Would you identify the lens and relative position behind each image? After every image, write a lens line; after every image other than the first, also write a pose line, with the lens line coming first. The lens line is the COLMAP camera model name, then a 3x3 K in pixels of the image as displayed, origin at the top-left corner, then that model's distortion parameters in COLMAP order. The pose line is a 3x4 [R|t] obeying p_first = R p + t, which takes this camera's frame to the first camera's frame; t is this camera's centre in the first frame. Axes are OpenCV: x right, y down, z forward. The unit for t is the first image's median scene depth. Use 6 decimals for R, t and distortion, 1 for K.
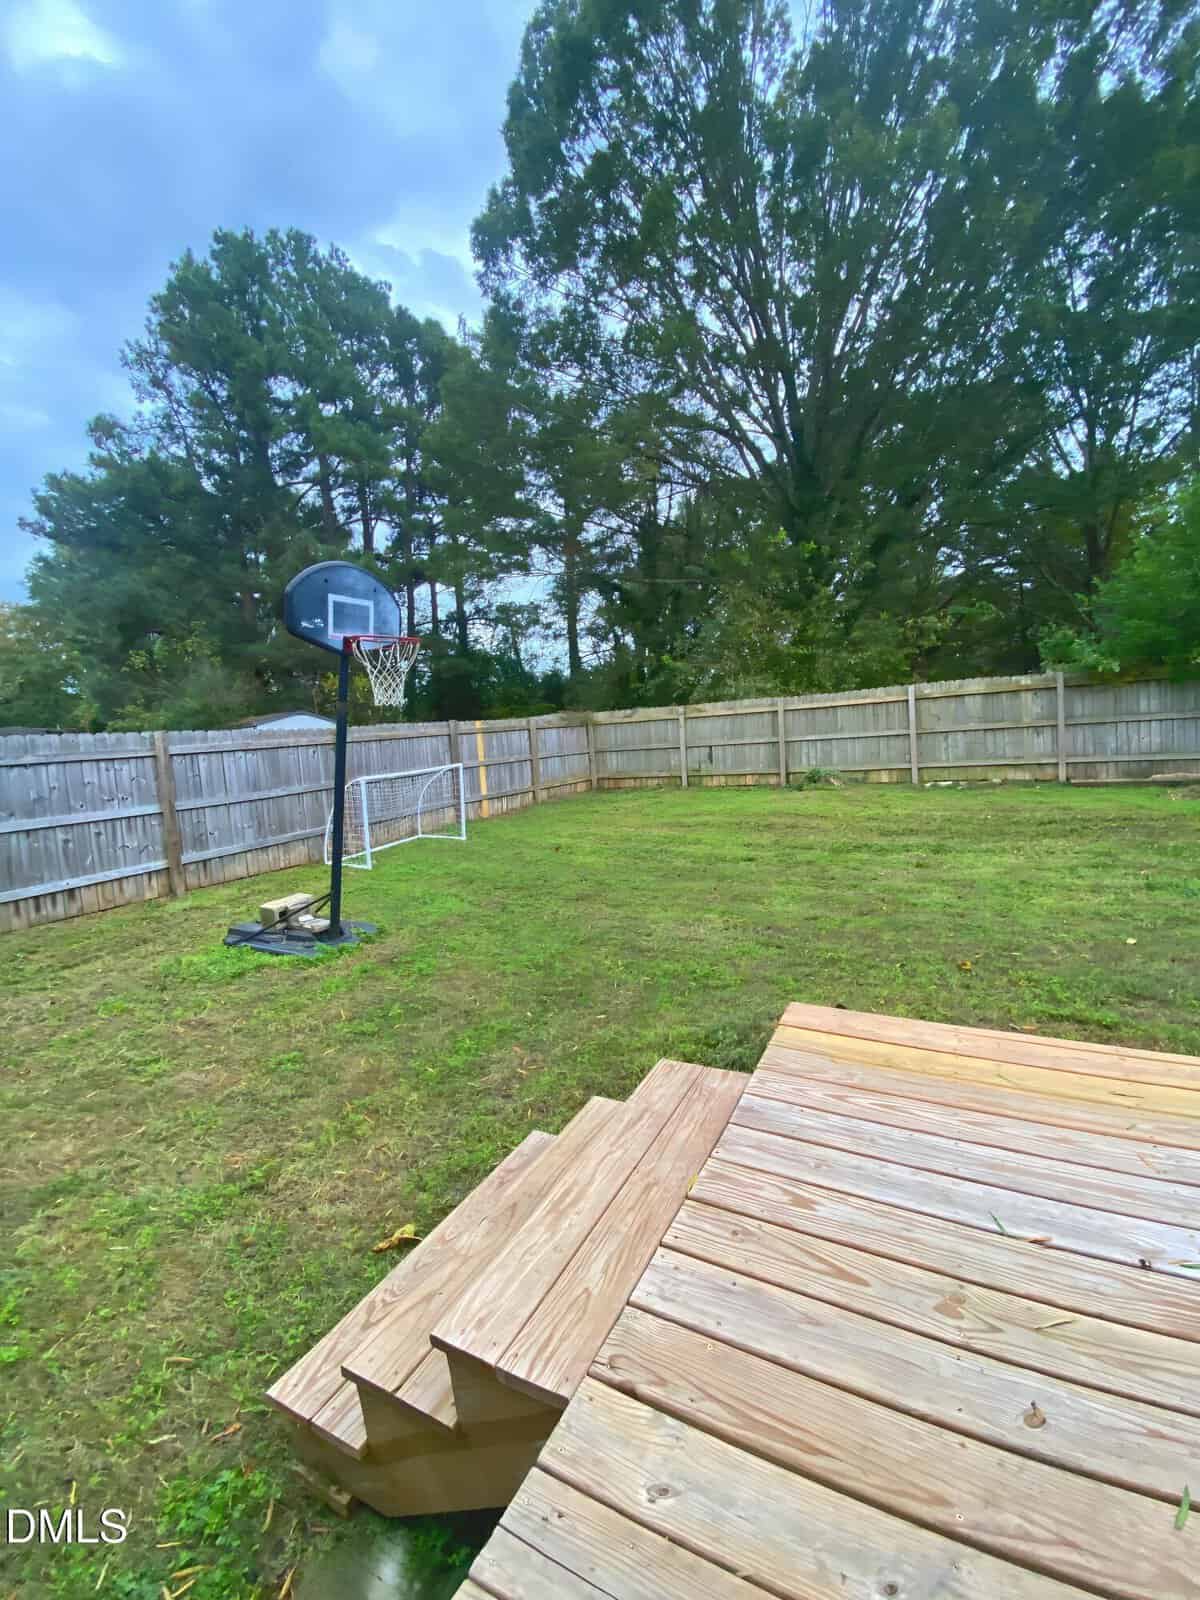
lens RADIAL K [[633.0, 0, 646.6], [0, 633.0, 801.3], [0, 0, 1]] dist [0.024812, -0.000090]
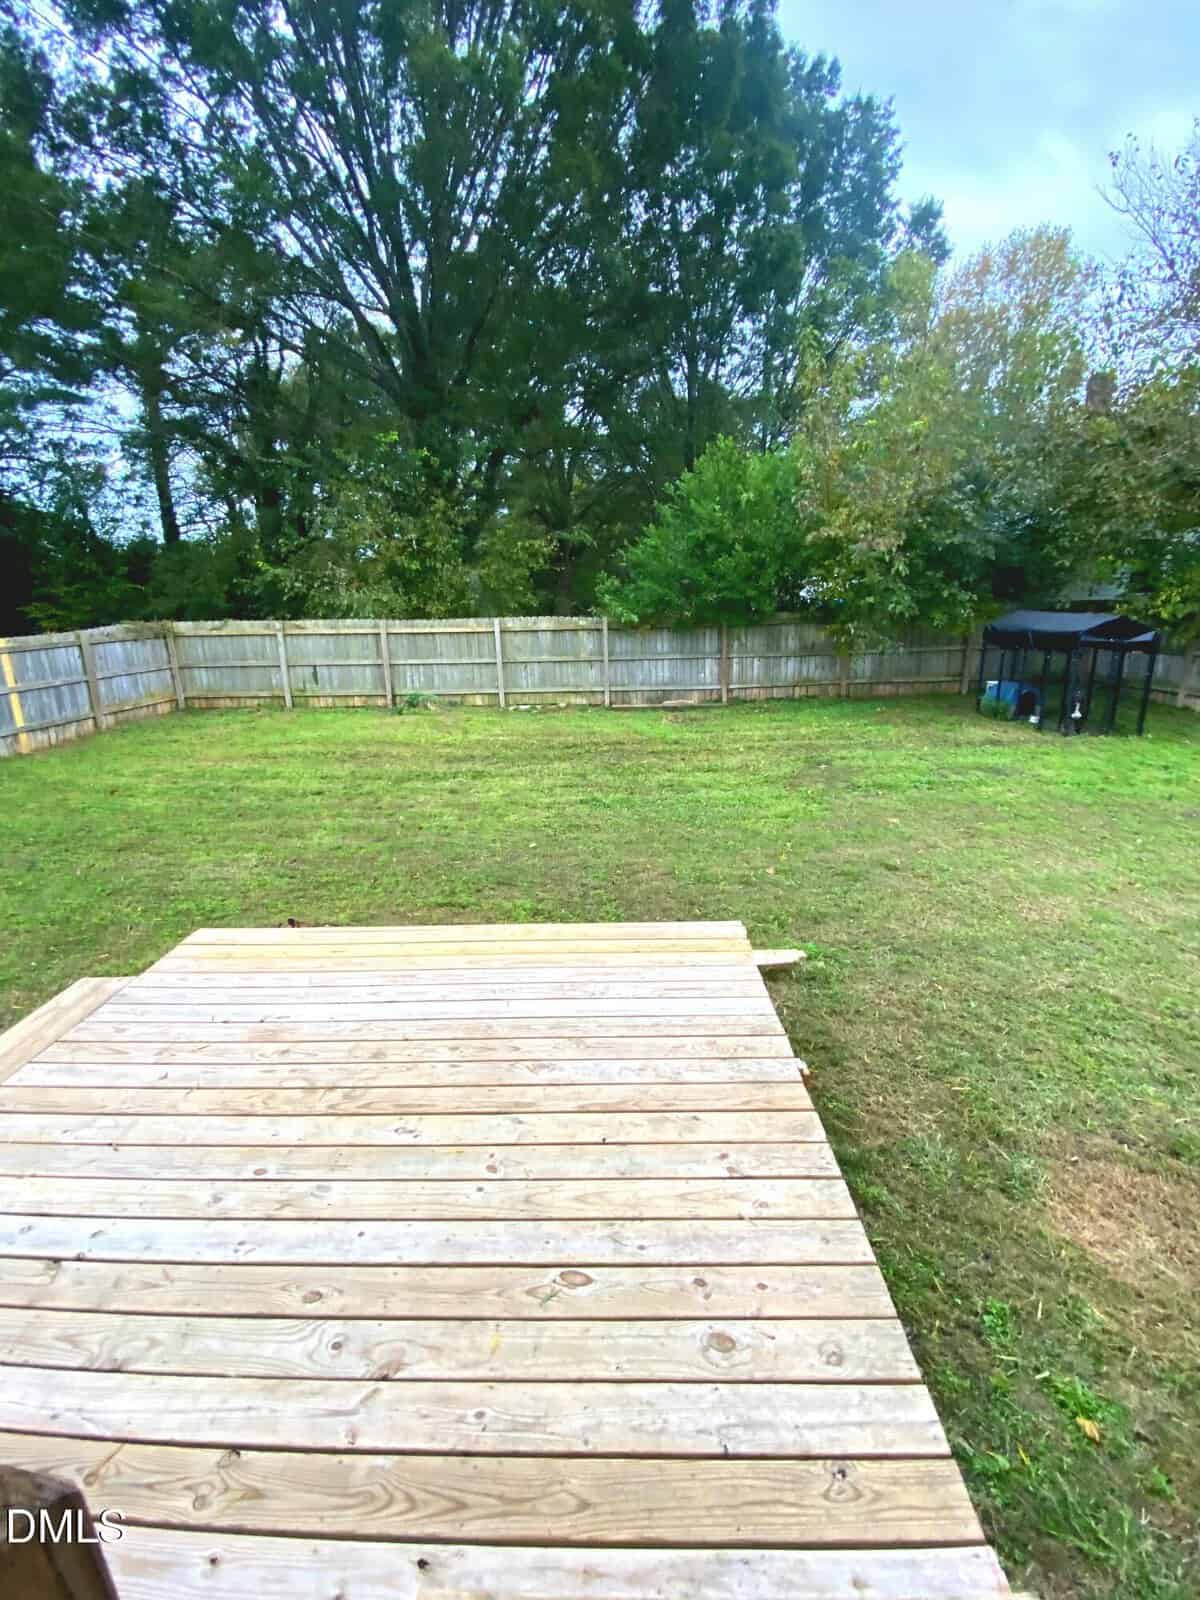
lens RADIAL K [[644.7, 0, 599.1], [0, 644.7, 789.0], [0, 0, 1]] dist [0.027095, -0.030291]
pose [[0.901477, -0.069034, 0.427287, 0.062398], [0.011316, 0.990620, 0.136174, -0.032624], [-0.432680, -0.117923, 0.893802, -0.114671]]
